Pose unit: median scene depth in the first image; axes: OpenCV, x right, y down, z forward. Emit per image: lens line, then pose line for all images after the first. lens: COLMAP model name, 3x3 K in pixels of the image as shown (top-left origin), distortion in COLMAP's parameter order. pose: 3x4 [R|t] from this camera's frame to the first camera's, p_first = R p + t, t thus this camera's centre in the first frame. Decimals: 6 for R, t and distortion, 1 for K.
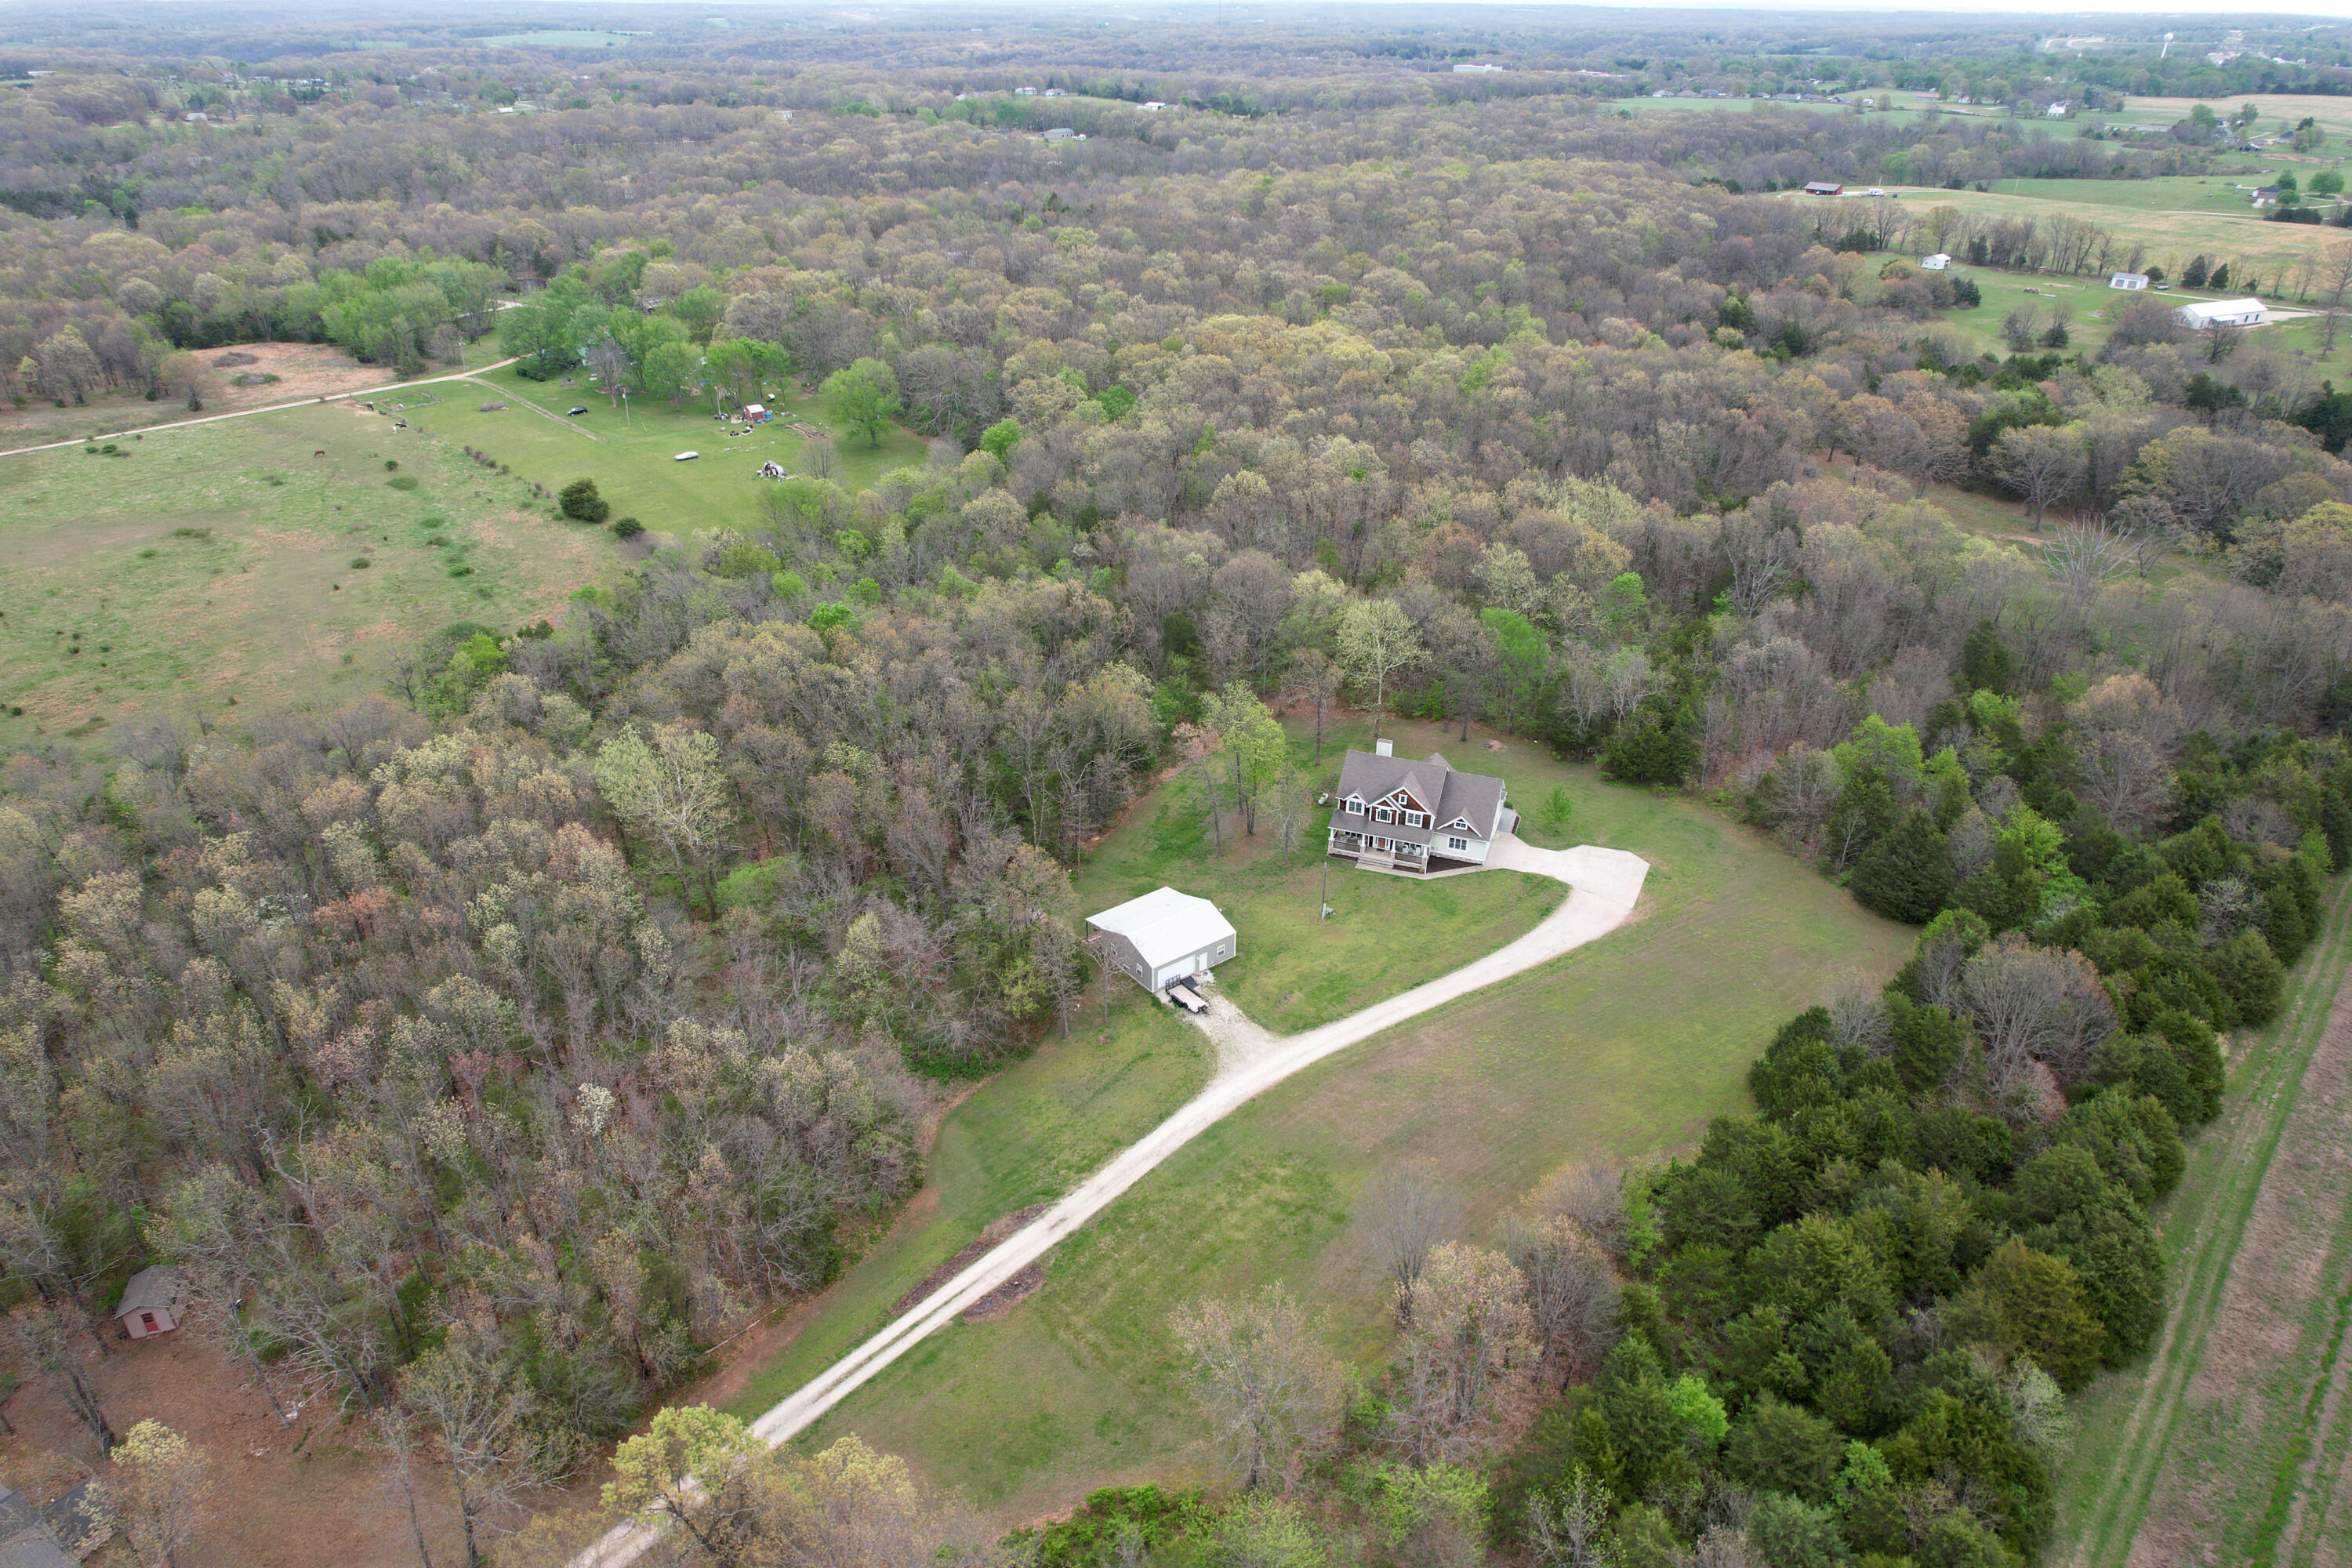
lens RADIAL K [[1504.3, 0, 1181.5], [0, 1504.3, 780.1], [0, 0, 1]] dist [-0.075297, 0.067541]
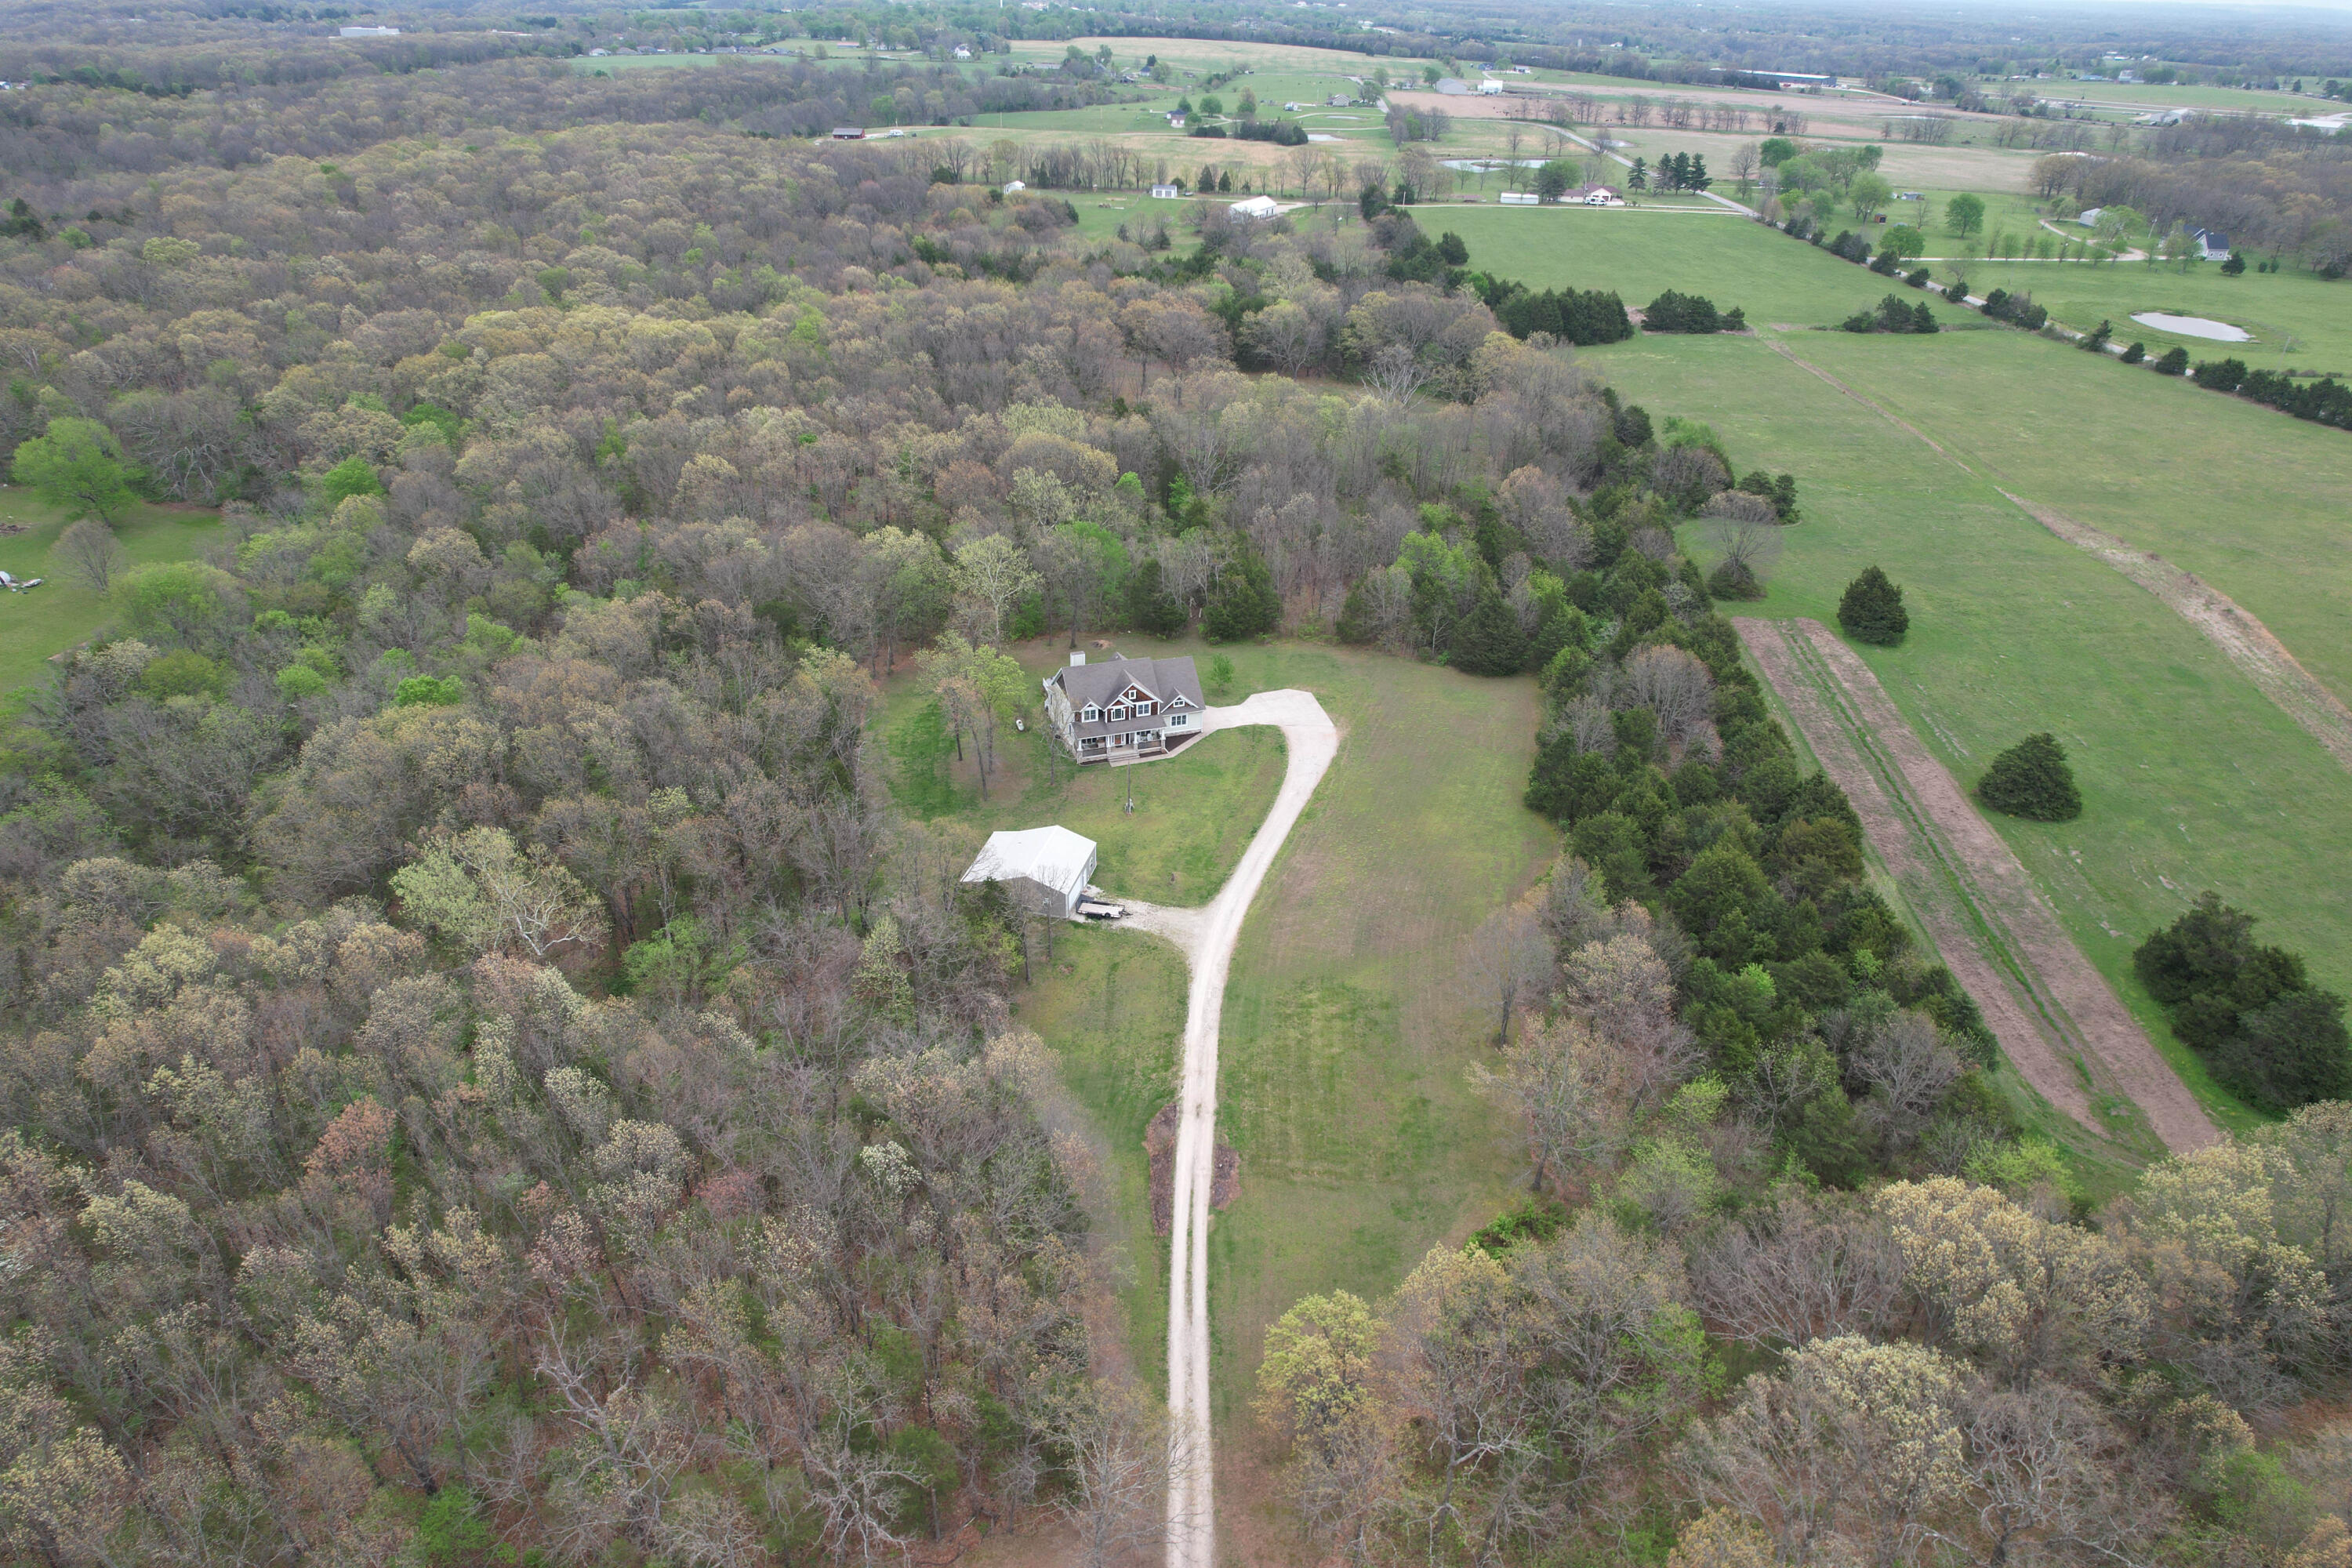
lens RADIAL K [[1496.8, 0, 1180.3], [0, 1496.8, 794.5], [0, 0, 1]] dist [-0.077148, 0.069569]
pose [[0.780344, -0.301339, 0.547958, -0.432959], [0.282253, 0.951631, 0.121376, -0.039219], [-0.558029, 0.059948, 0.827653, 0.070628]]
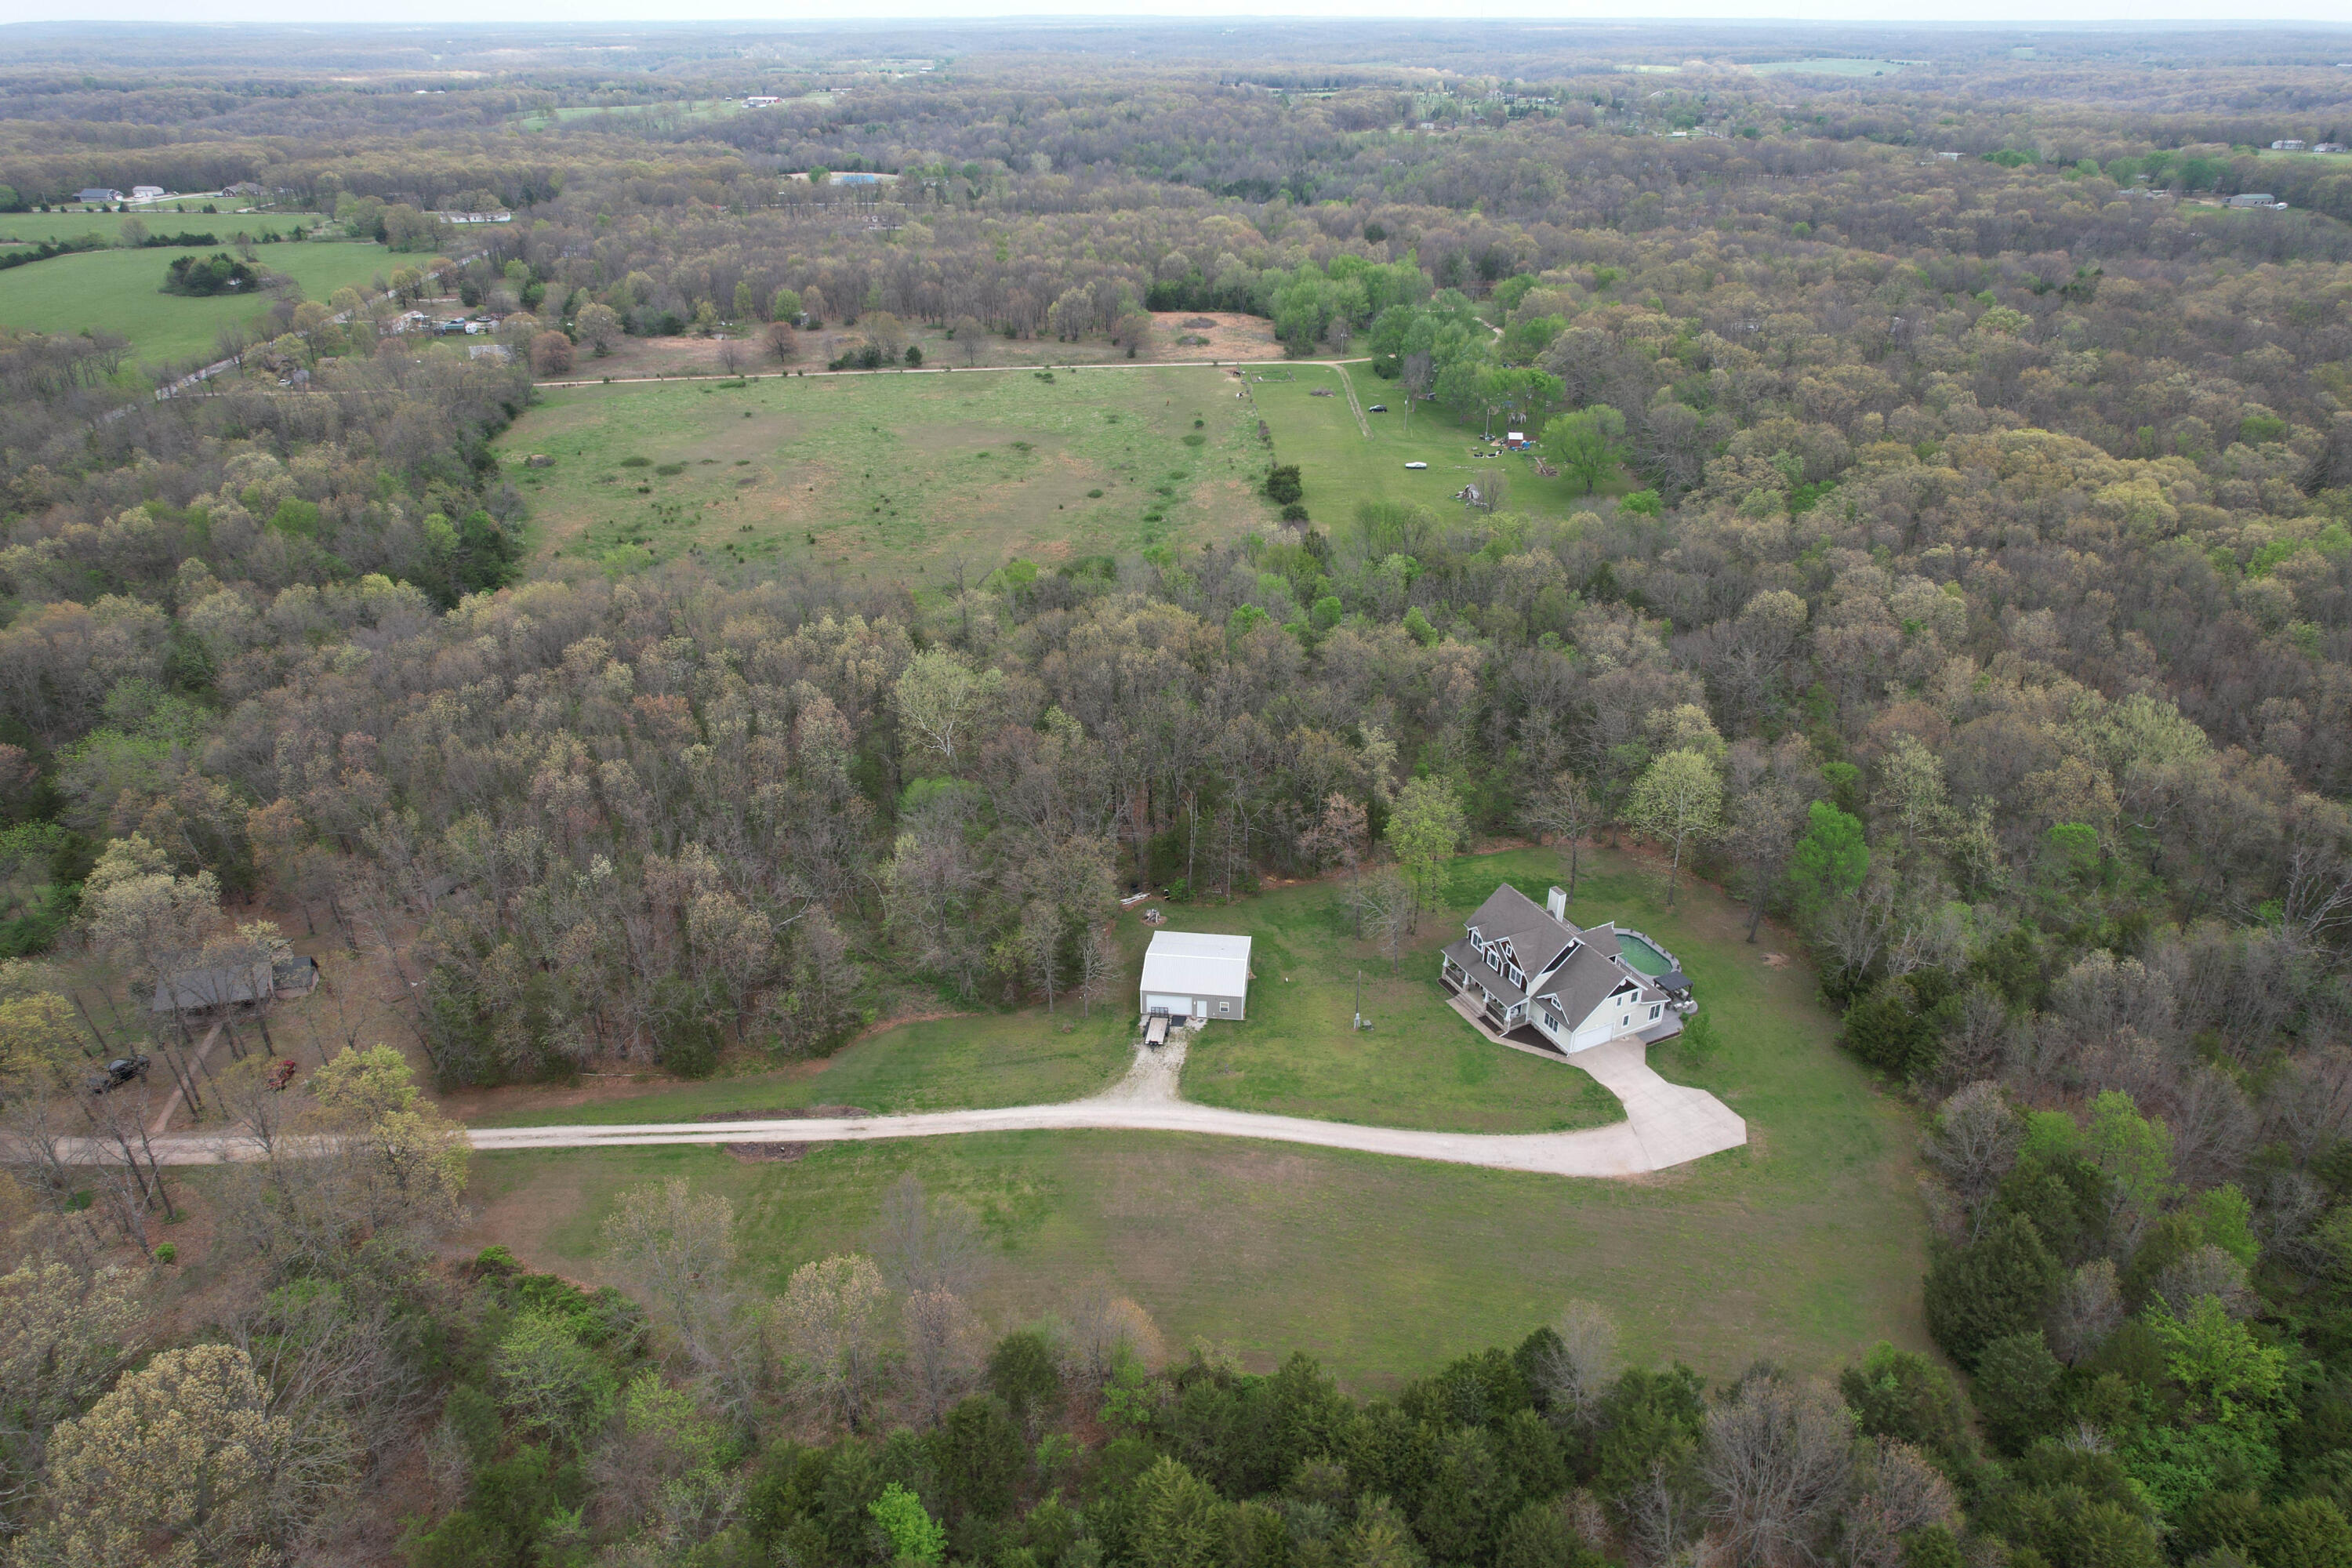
lens RADIAL K [[1504.3, 0, 1181.5], [0, 1504.3, 780.1], [0, 0, 1]] dist [-0.075297, 0.067541]
pose [[0.721003, 0.311710, -0.618863, 0.509917], [-0.320582, 0.941832, 0.100891, -0.107042], [0.614314, 0.125653, 0.778993, 0.158098]]
